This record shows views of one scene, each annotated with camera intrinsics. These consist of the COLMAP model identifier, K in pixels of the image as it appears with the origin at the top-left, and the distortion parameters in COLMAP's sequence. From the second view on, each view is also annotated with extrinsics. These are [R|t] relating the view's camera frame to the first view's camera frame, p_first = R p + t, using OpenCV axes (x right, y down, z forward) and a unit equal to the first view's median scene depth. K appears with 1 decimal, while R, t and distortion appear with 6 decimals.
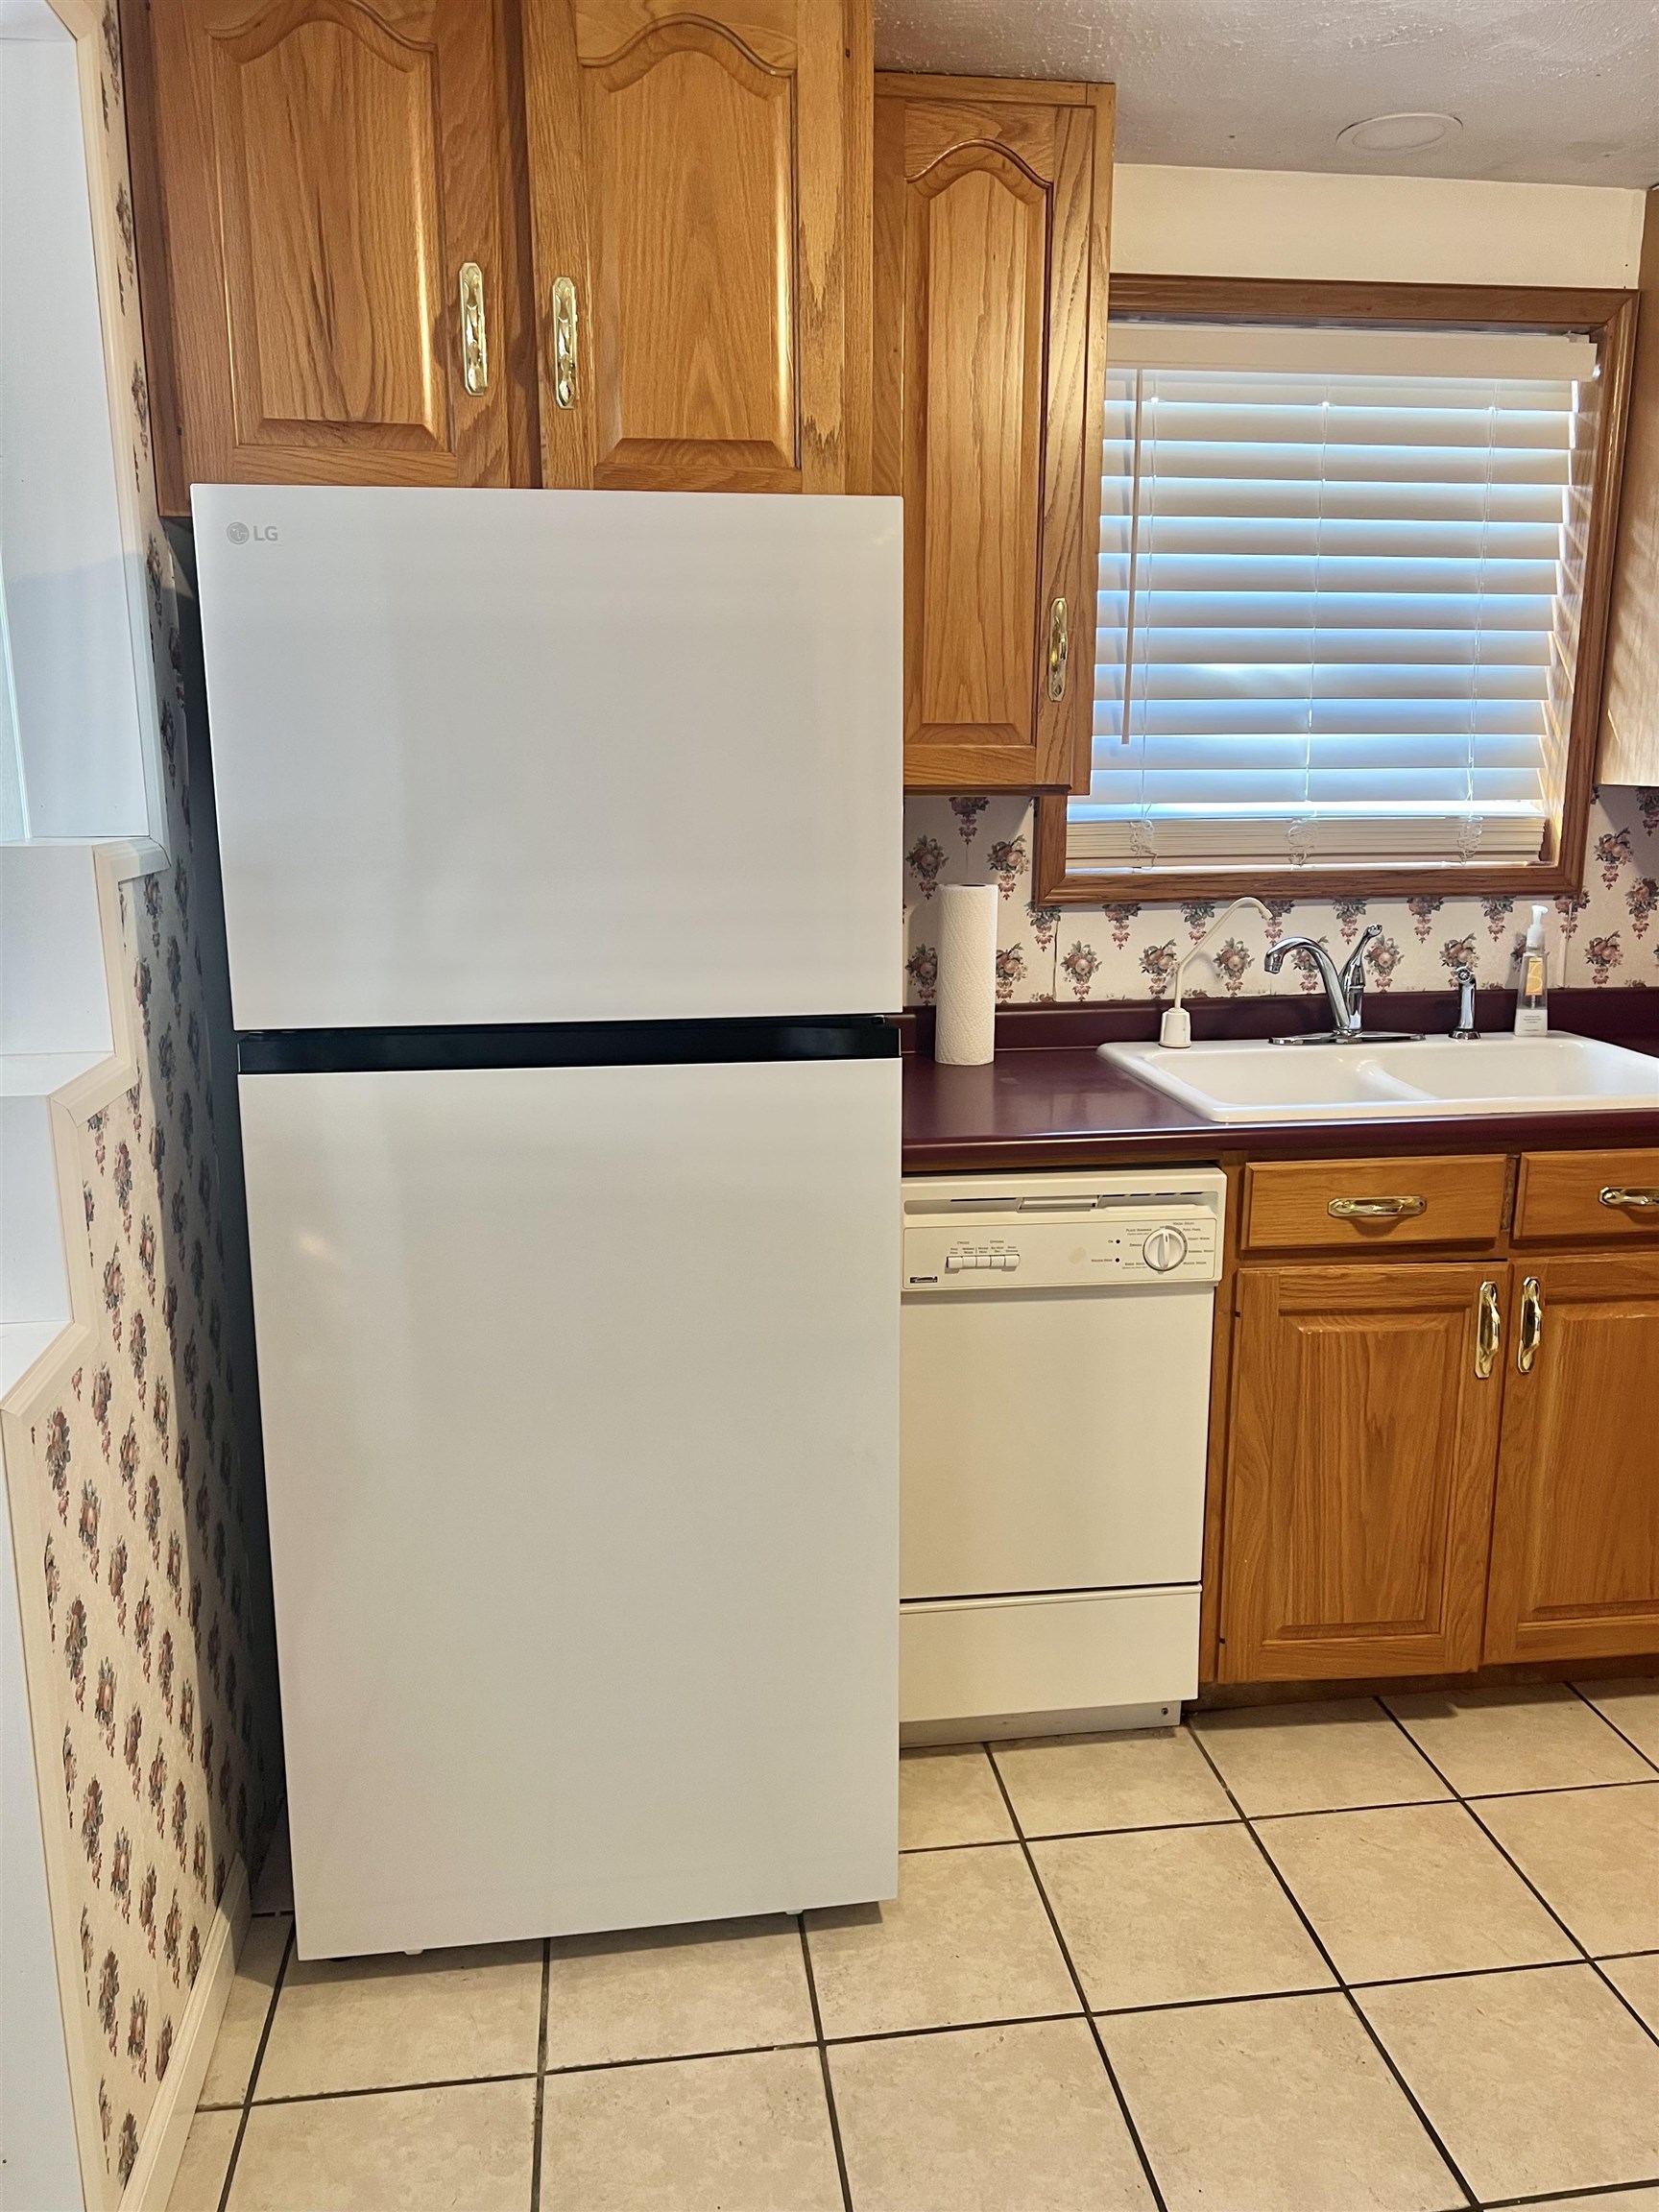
lens RADIAL K [[1640.2, 0, 829.5], [0, 1640.2, 1106.0], [0, 0, 1]] dist [0.031063, -0.042014]
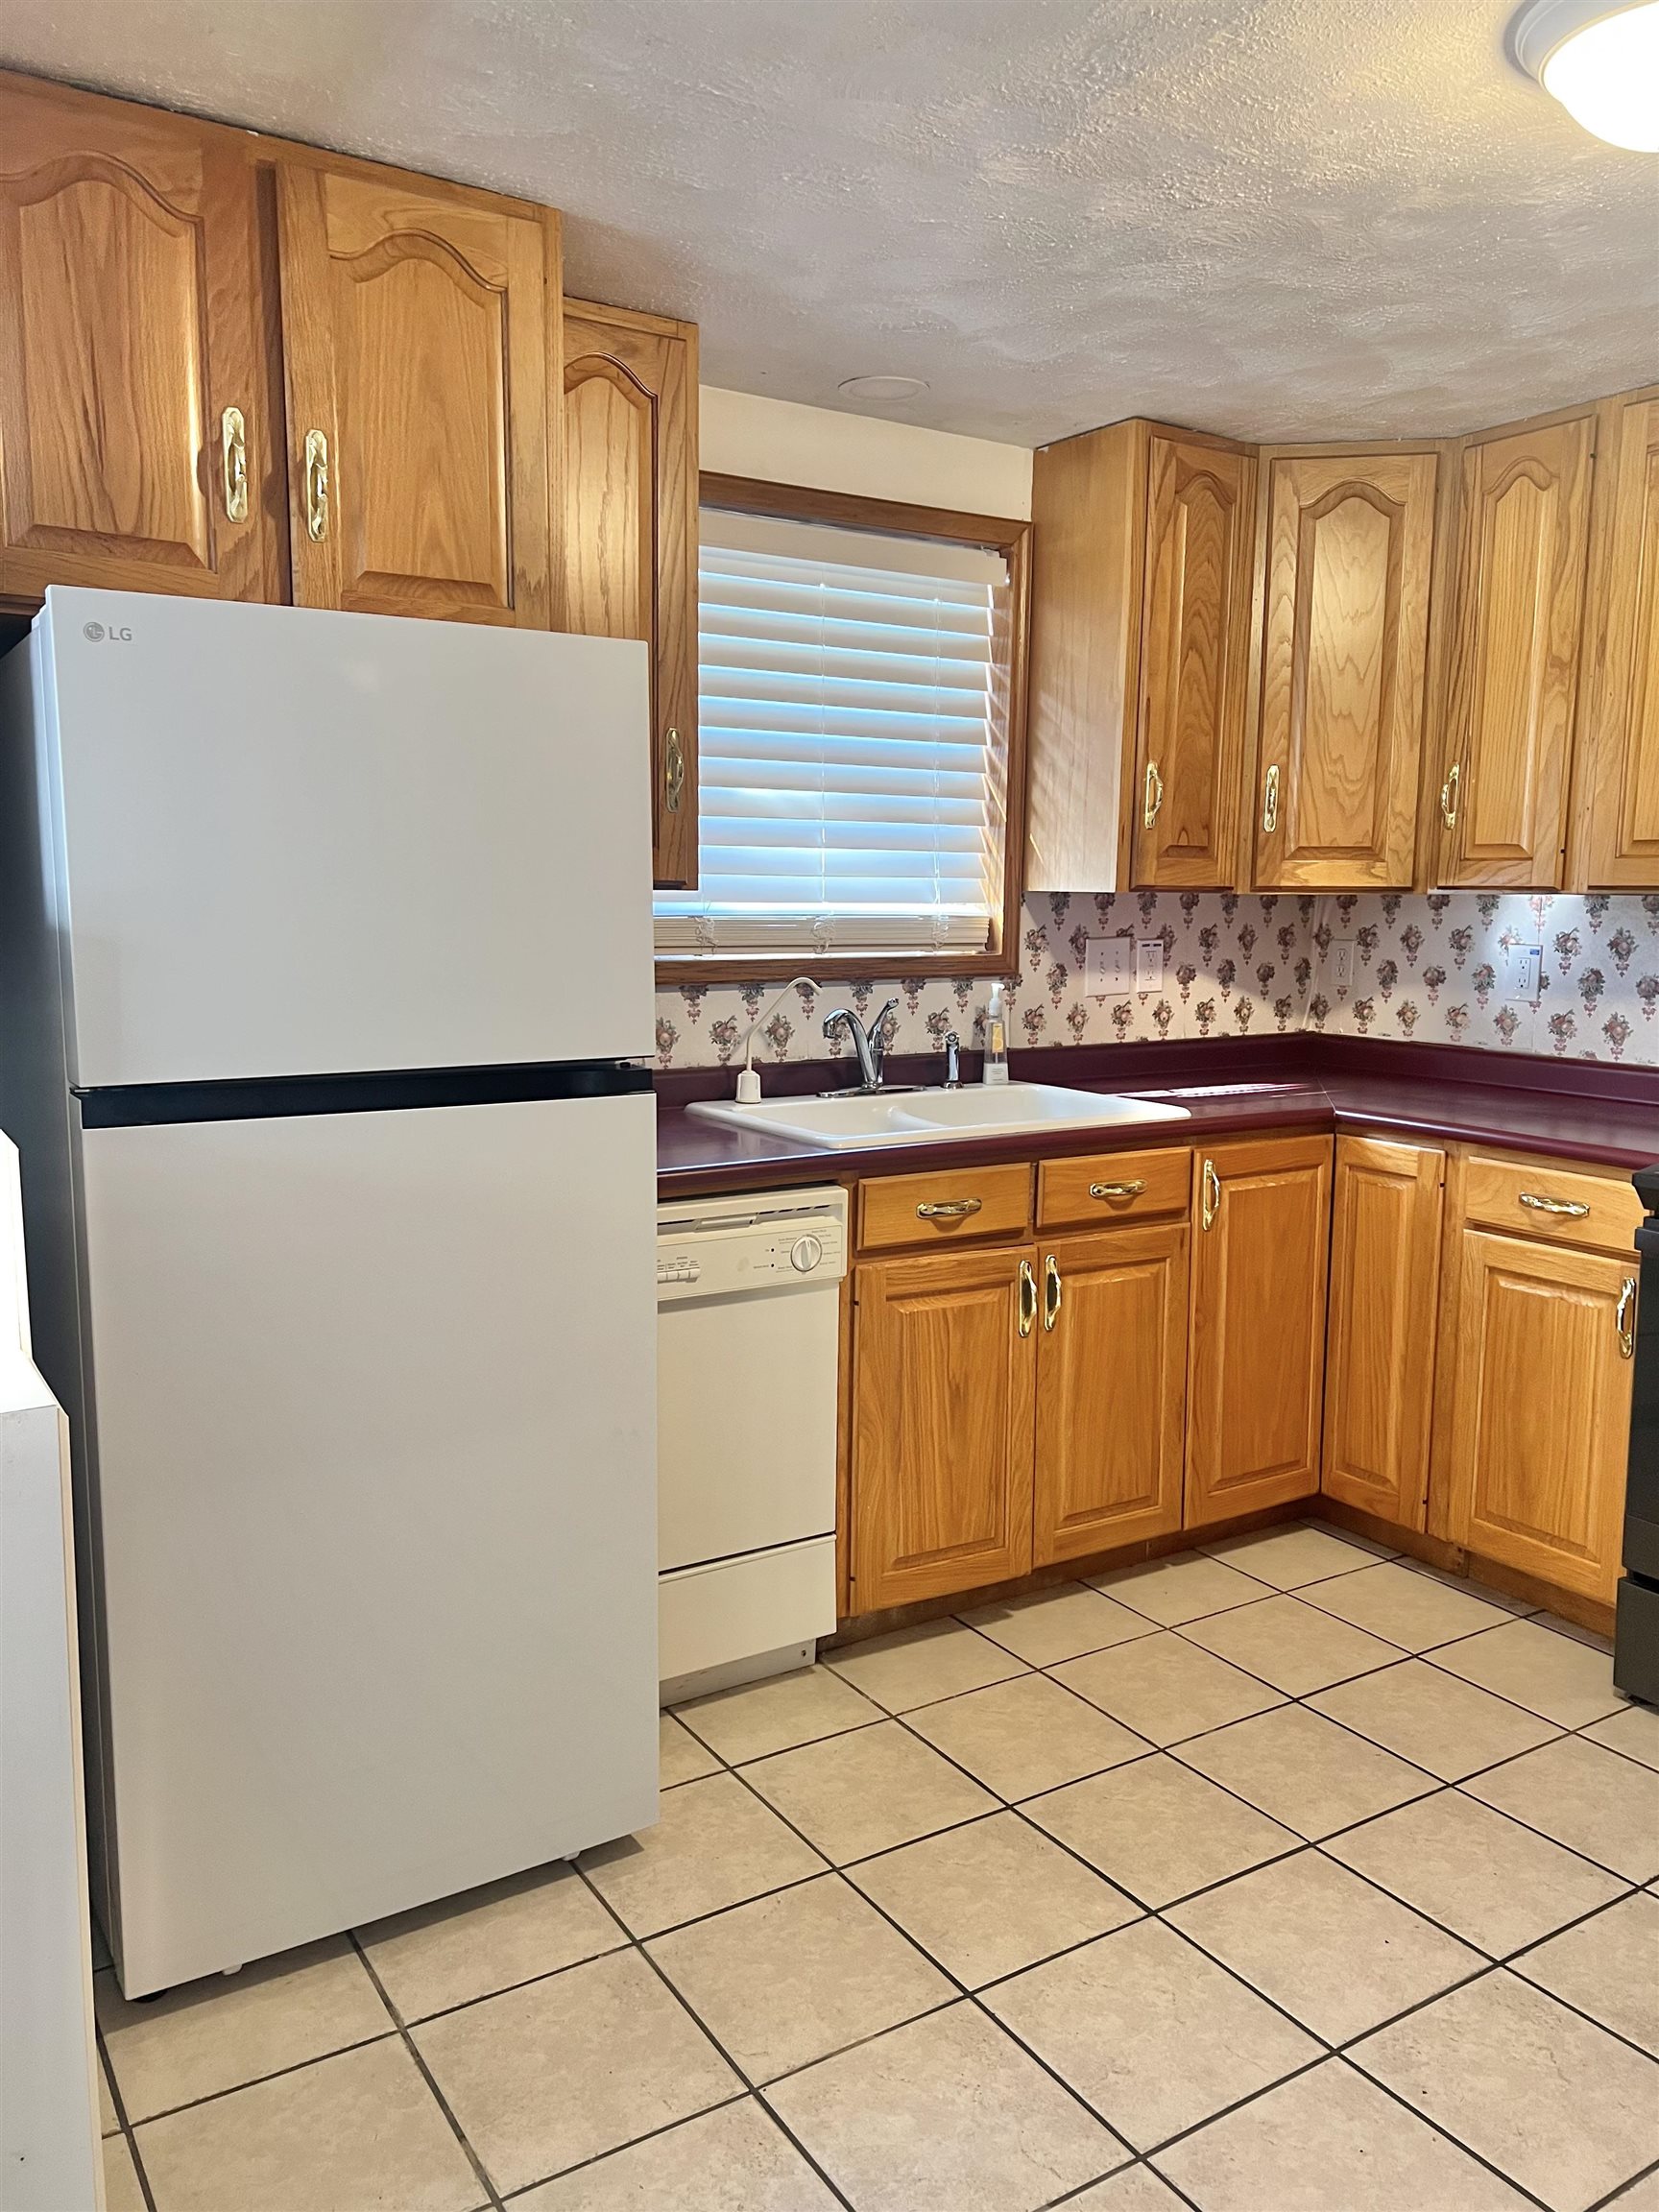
lens RADIAL K [[1638.7, 0, 833.9], [0, 1638.7, 1127.3], [0, 0, 1]] dist [0.042445, -0.057191]
pose [[0.909007, -0.049517, 0.413830, -0.264042], [0.076160, 0.995934, -0.048121, 0.050641], [-0.409764, 0.075260, 0.909082, -0.124319]]
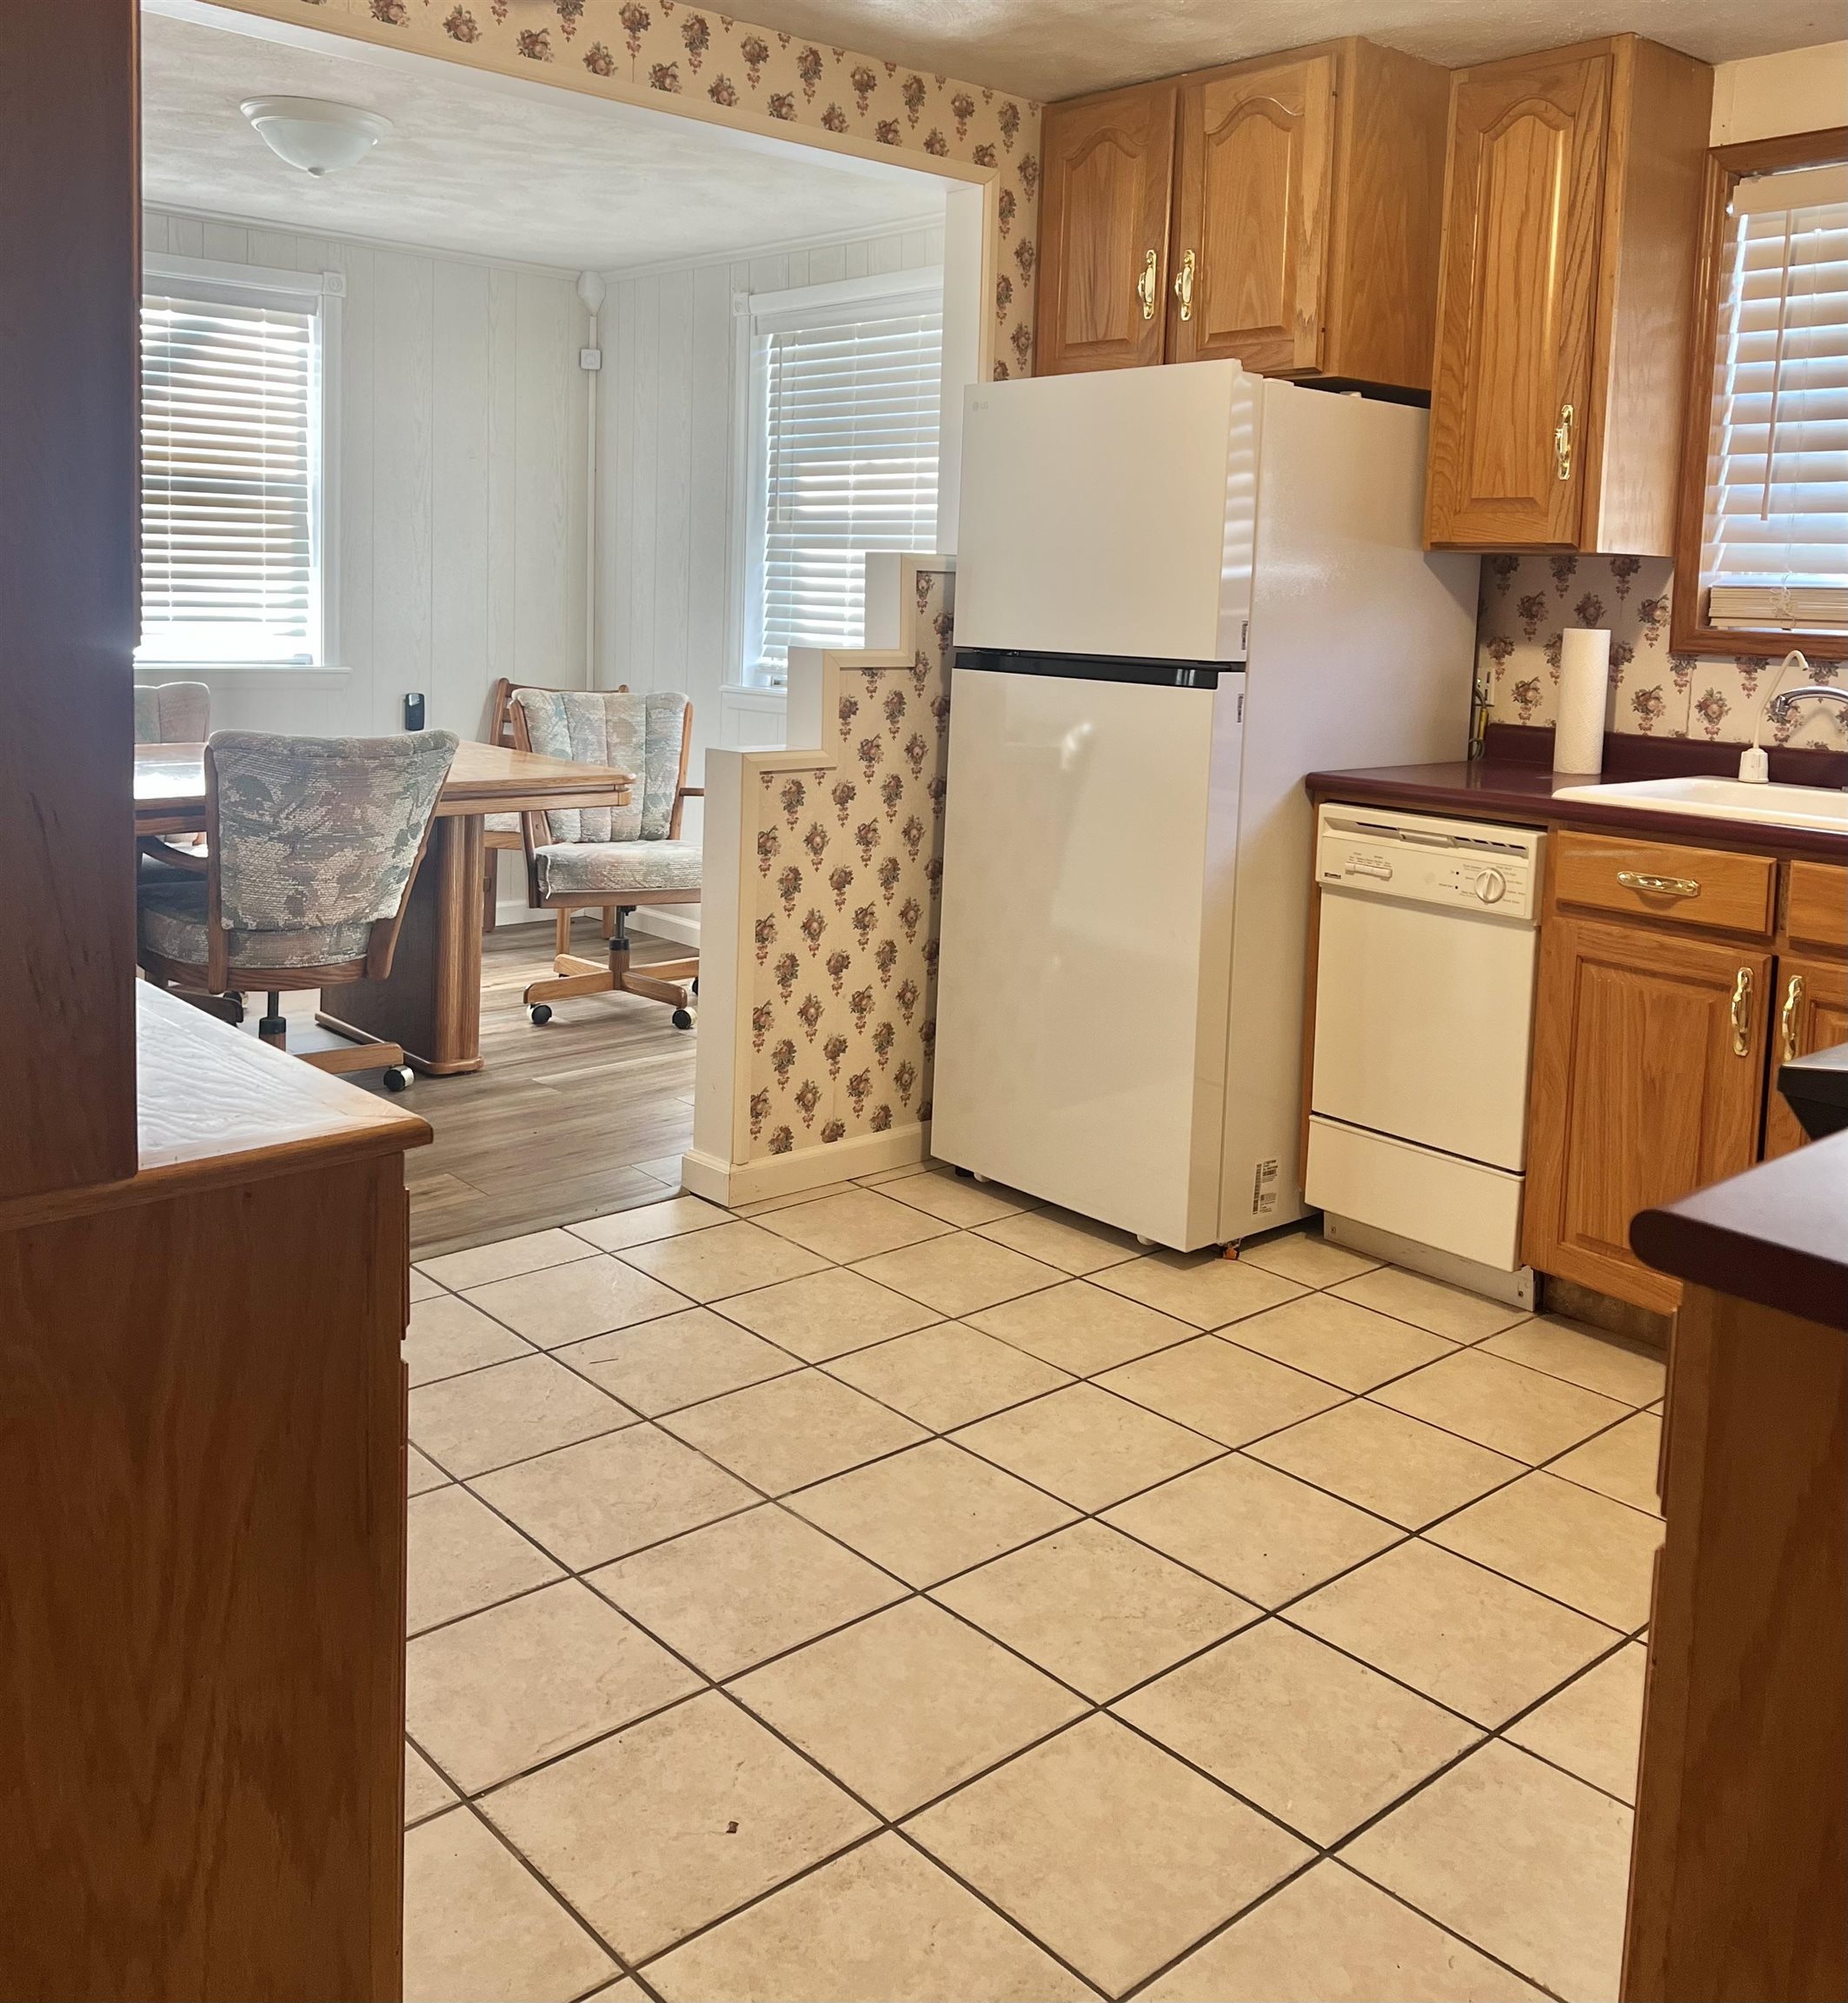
lens RADIAL K [[1861.6, 0, 925.8], [0, 1861.6, 775.3], [0, 0, 1]] dist [0.004206, -0.007879]
pose [[0.552761, 0.103263, -0.826917, 1.106425], [-0.203313, 0.979019, -0.013650, 0.106172], [0.808158, 0.175668, 0.562158, -0.201487]]
